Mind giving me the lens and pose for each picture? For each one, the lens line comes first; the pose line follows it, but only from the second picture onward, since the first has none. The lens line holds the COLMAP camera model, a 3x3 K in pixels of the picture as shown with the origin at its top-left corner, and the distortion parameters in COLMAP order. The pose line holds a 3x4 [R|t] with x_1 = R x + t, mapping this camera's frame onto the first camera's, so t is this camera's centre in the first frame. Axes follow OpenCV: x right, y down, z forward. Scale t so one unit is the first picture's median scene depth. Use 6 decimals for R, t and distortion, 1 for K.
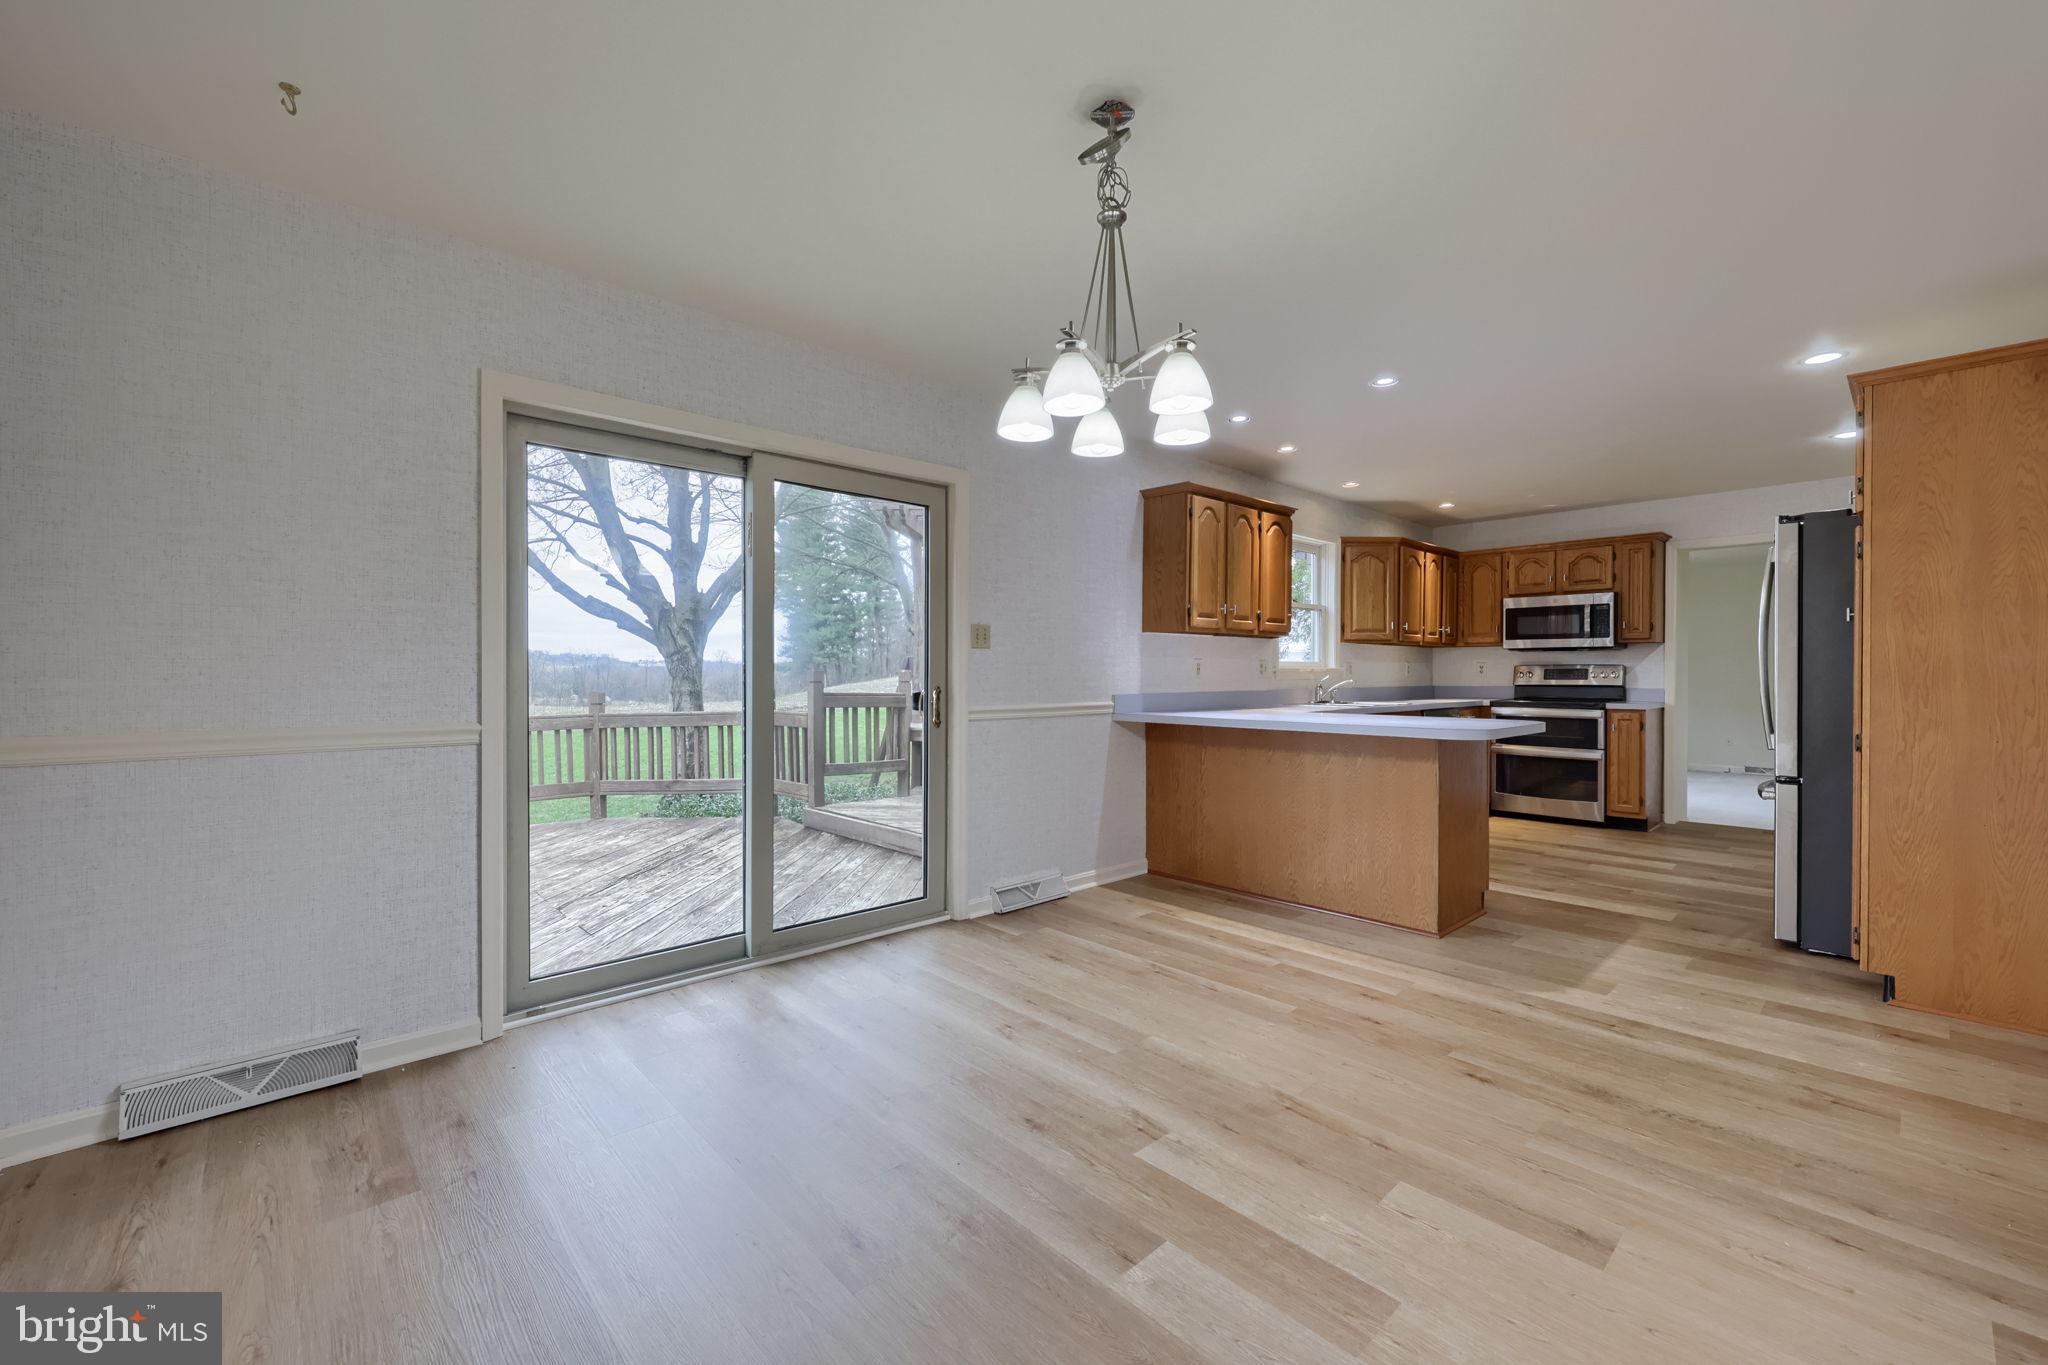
lens RADIAL K [[831.2, 0, 1034.3], [0, 831.2, 679.3], [0, 0, 1]] dist [0.002071, 0.000123]
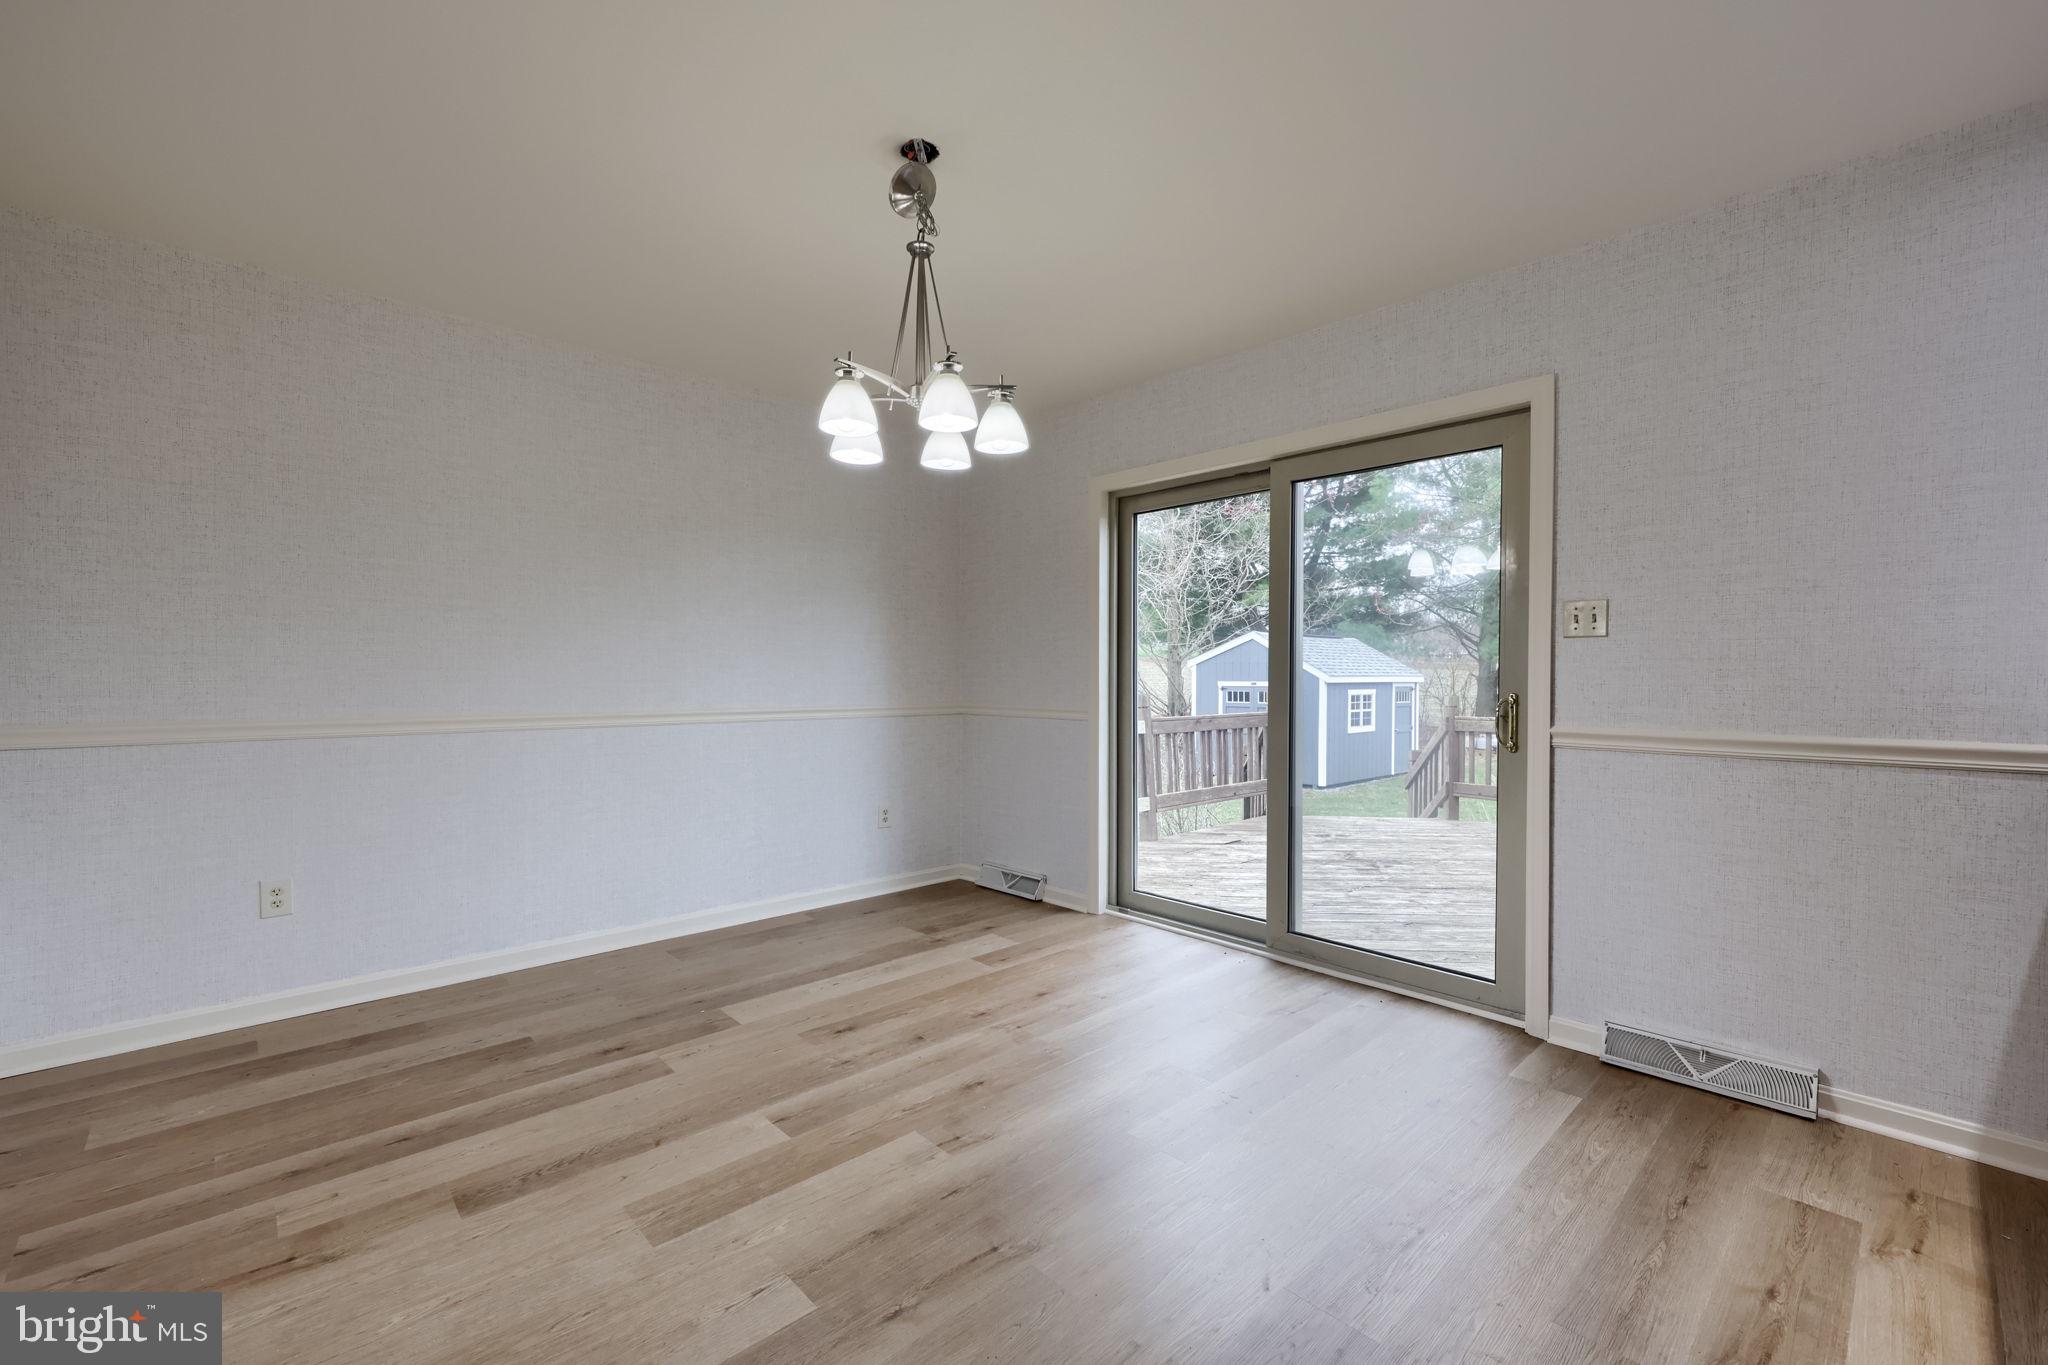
lens RADIAL K [[856.3, 0, 1018.7], [0, 856.3, 678.4], [0, 0, 1]] dist [0.000338, -0.000101]
pose [[0.000413, 0.003525, -0.999994, 0.578455], [-0.011008, 0.999933, 0.003520, -0.000692], [0.999939, 0.011007, 0.000452, 0.545830]]
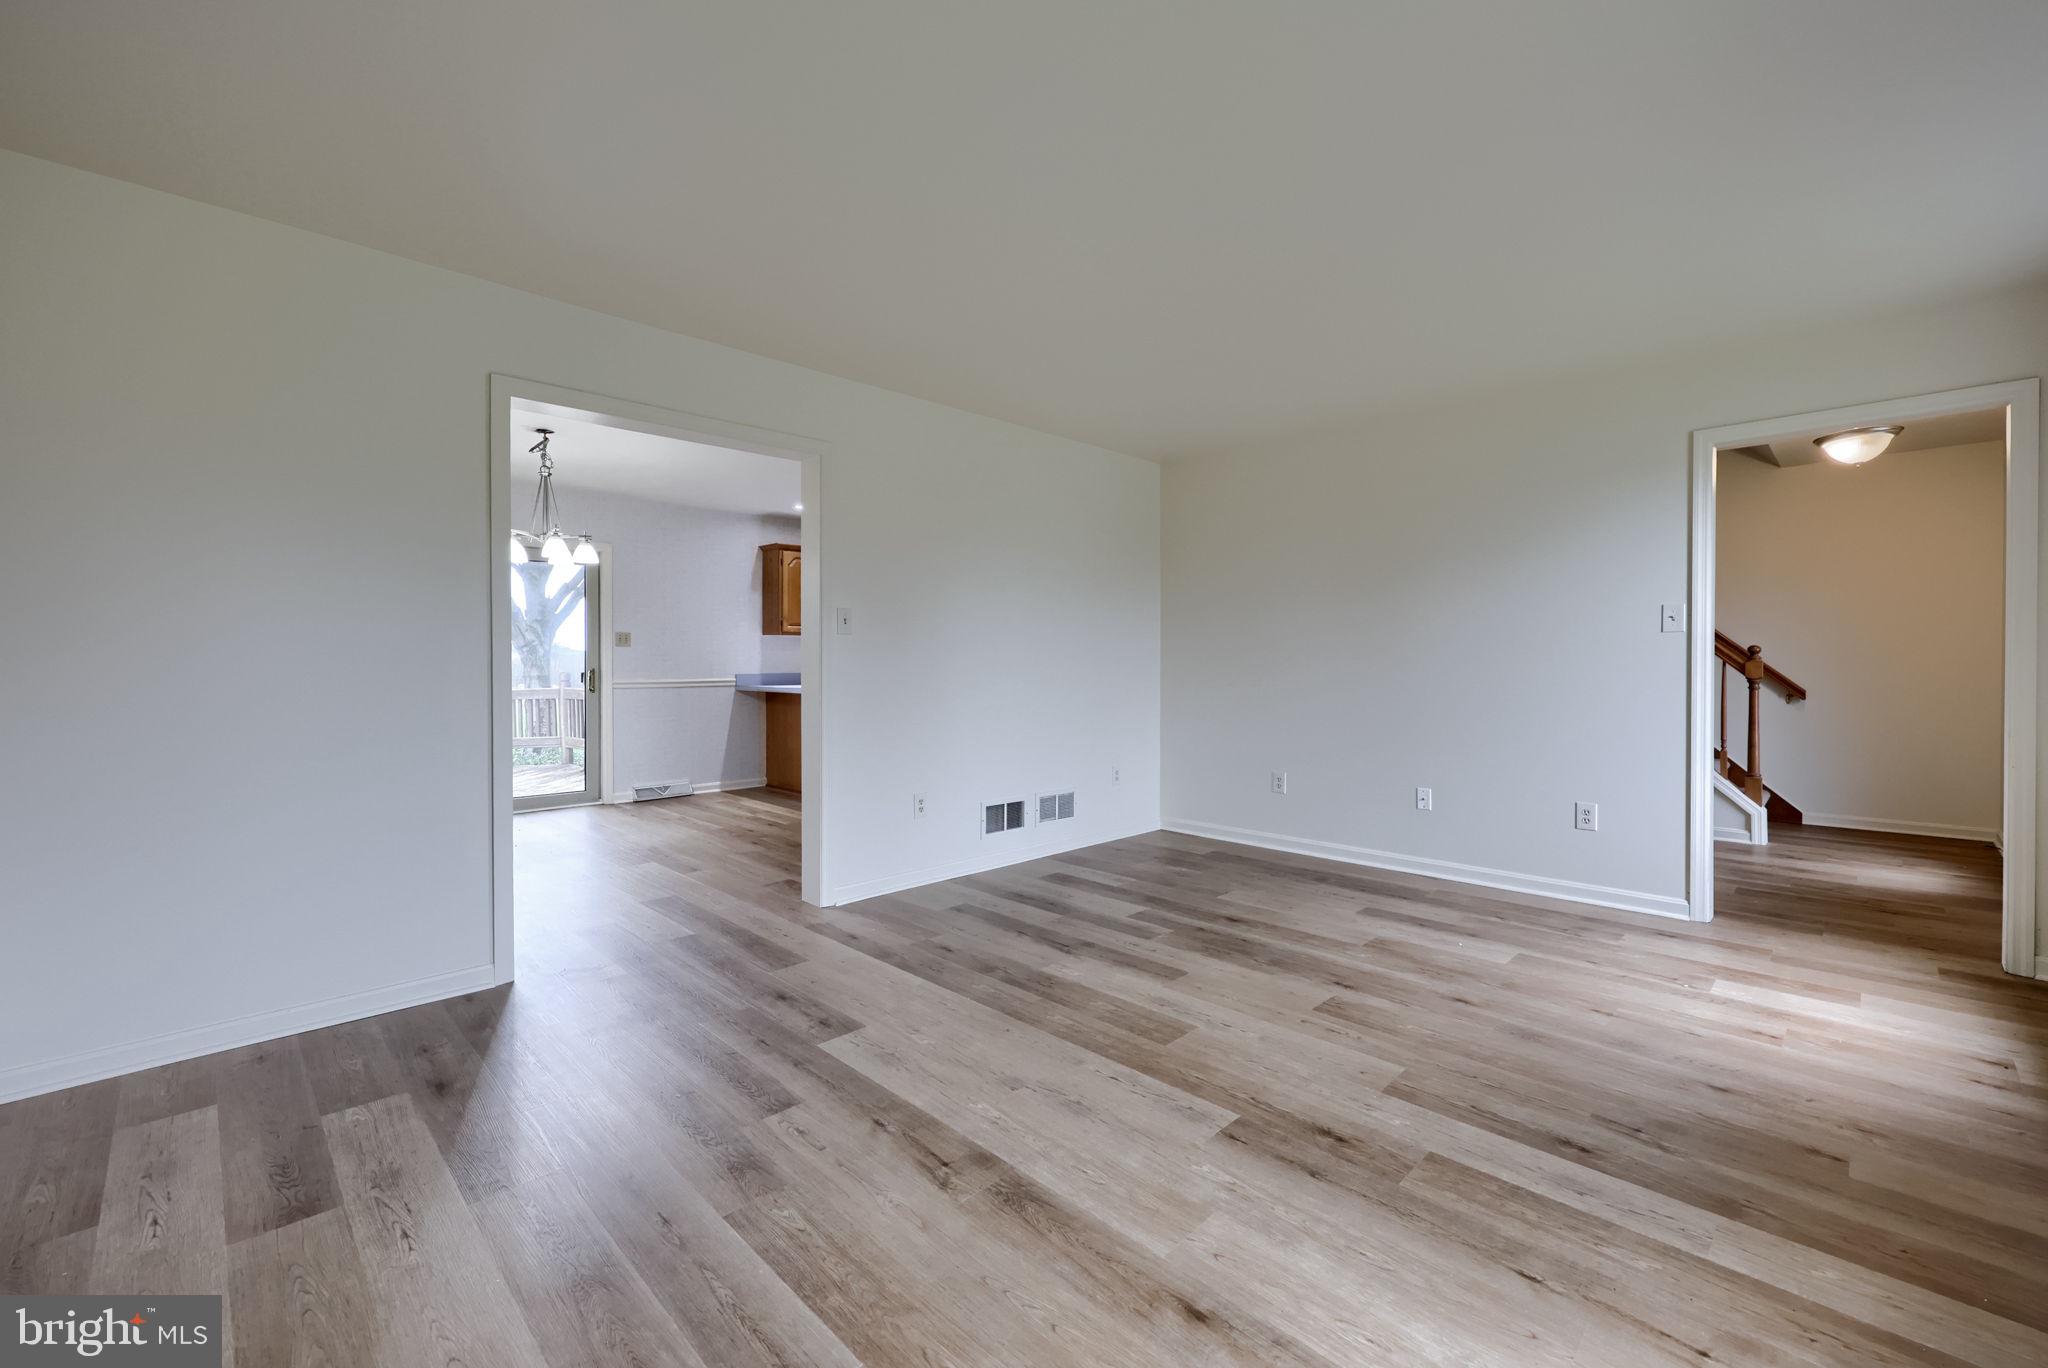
lens RADIAL K [[856.3, 0, 1018.7], [0, 856.3, 679.9], [0, 0, 1]] dist [0.000338, -0.000101]
pose [[0.999849, -0.001694, 0.017275, 0.692163], [0.001467, 0.999912, 0.013195, 0.009671], [-0.017296, -0.013168, 0.999764, -0.744791]]
